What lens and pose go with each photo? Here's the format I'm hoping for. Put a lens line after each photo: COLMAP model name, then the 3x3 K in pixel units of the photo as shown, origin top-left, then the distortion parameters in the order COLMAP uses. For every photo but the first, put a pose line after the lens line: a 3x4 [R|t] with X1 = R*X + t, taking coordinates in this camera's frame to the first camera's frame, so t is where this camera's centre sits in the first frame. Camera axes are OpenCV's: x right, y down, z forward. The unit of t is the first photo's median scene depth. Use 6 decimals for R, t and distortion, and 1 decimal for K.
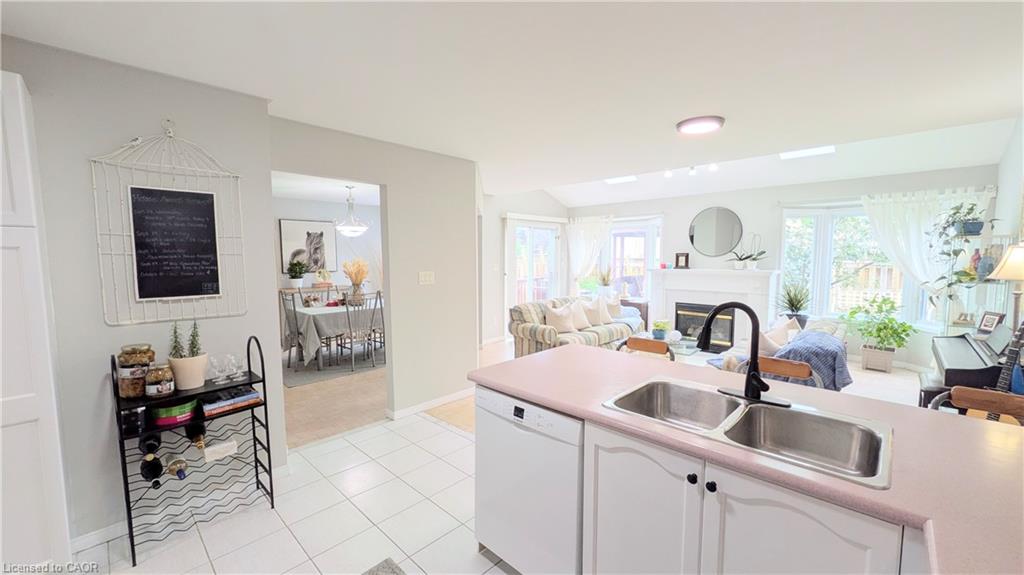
lens RADIAL K [[401.5, 0, 508.9], [0, 401.5, 287.9], [0, 0, 1]] dist [0.008508, -0.000667]
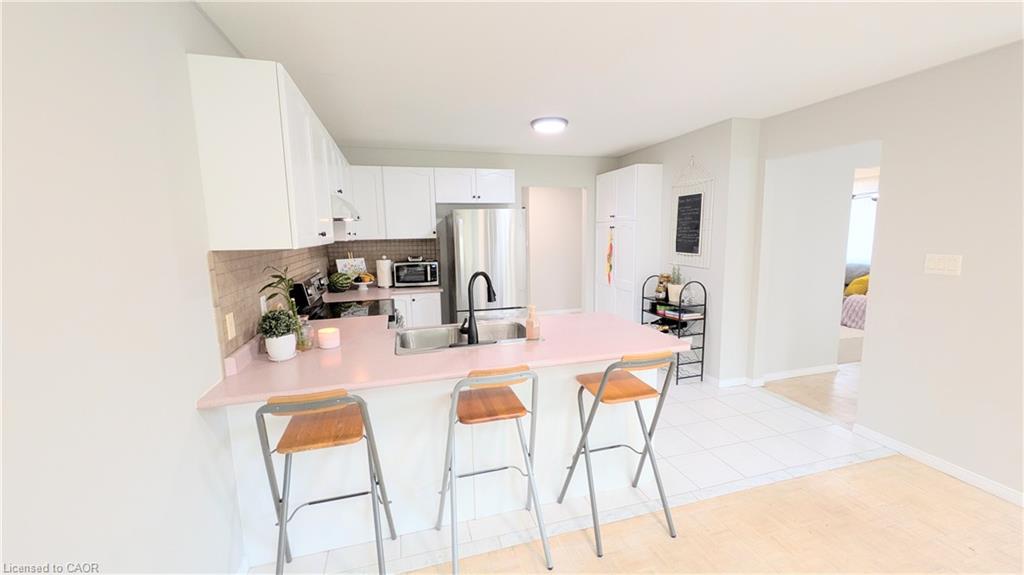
lens RADIAL K [[401.5, 0, 508.5], [0, 401.5, 288.1], [0, 0, 1]] dist [0.008508, -0.000667]
pose [[-0.512262, 0.137018, -0.847829, 1.138423], [-0.048449, 0.981009, 0.187814, -0.122370], [0.857462, 0.137287, -0.495895, 1.197179]]
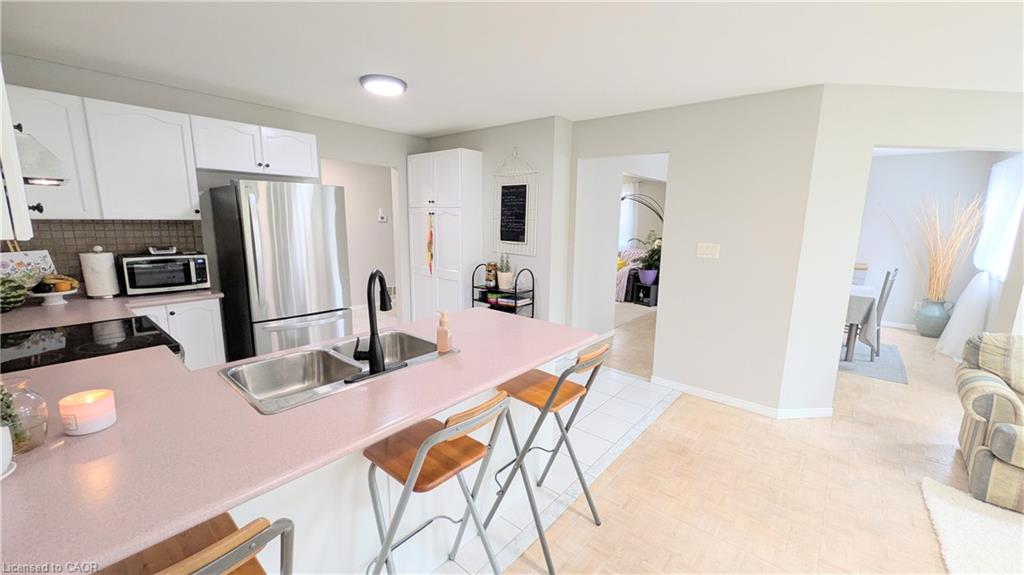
lens RADIAL K [[401.5, 0, 506.7], [0, 401.5, 287.7], [0, 0, 1]] dist [0.008508, -0.000667]
pose [[0.056106, 0.181573, -0.981776, 1.049535], [-0.098422, 0.979541, 0.175535, -0.091697], [0.993562, 0.086780, 0.072829, 0.829319]]
